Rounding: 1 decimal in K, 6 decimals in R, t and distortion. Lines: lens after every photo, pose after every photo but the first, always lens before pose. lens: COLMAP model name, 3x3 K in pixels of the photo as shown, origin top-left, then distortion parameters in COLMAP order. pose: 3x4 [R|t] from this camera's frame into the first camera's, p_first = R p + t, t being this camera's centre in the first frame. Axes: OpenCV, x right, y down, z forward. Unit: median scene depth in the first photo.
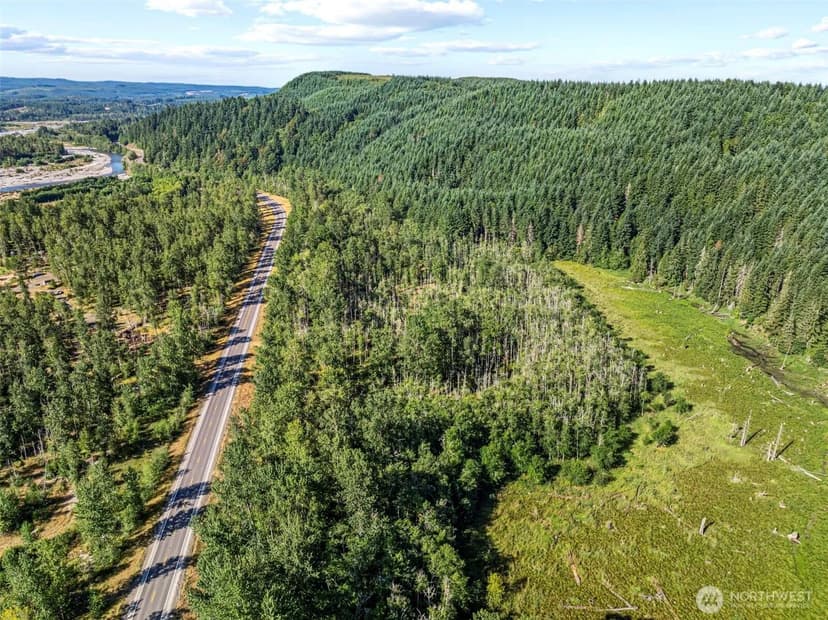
lens RADIAL K [[595.5, 0, 414.0], [0, 595.5, 310.0], [0, 0, 1]] dist [-0.066097, 0.043368]
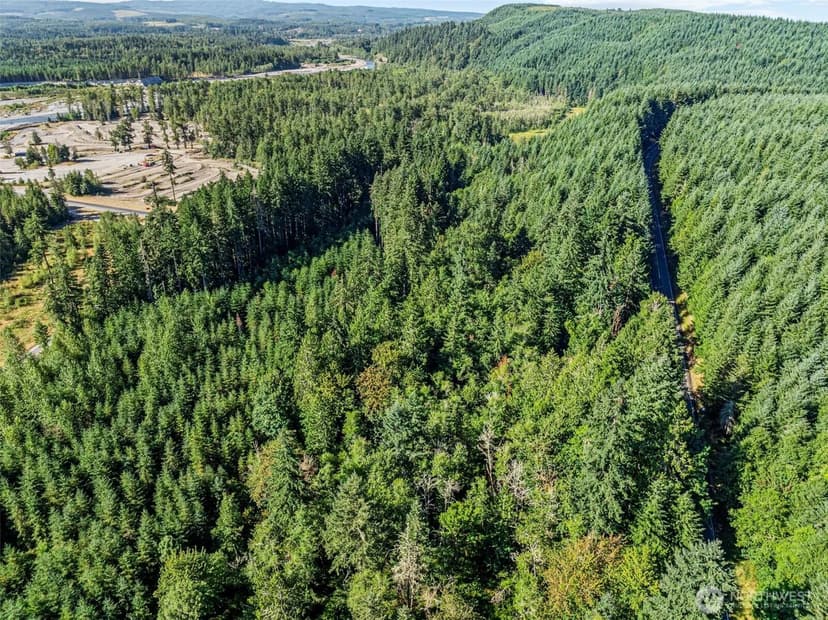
lens RADIAL K [[595.5, 0, 414.0], [0, 595.5, 310.0], [0, 0, 1]] dist [-0.066097, 0.043368]
pose [[0.933253, 0.163918, -0.319640, 0.201580], [-0.129391, 0.983483, 0.126569, 0.174040], [0.335108, -0.076762, 0.939048, -0.468293]]
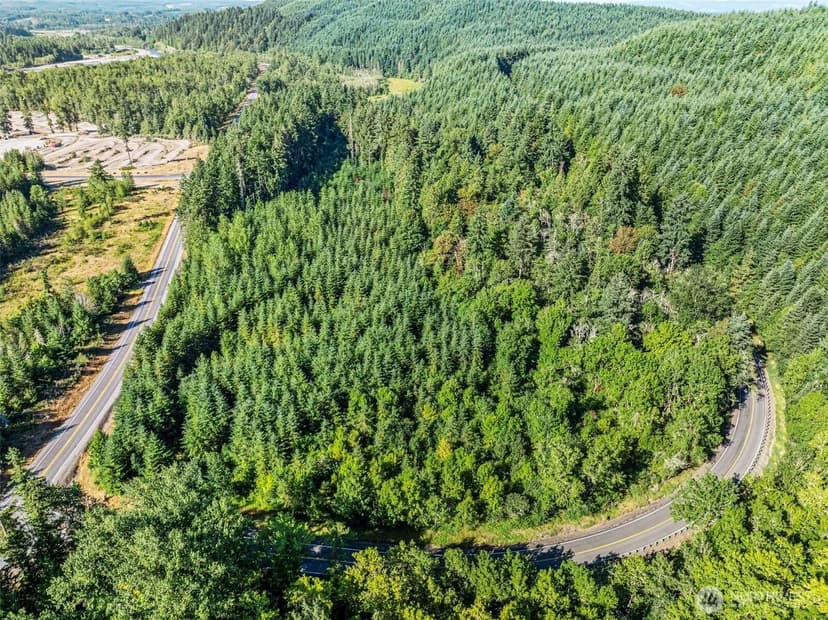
lens RADIAL K [[595.5, 0, 414.0], [0, 595.5, 310.0], [0, 0, 1]] dist [-0.066097, 0.043368]
pose [[0.999763, -0.010069, 0.019319, 0.119516], [0.007564, 0.992055, 0.125578, 0.223579], [-0.020430, -0.125402, 0.991896, -0.592221]]
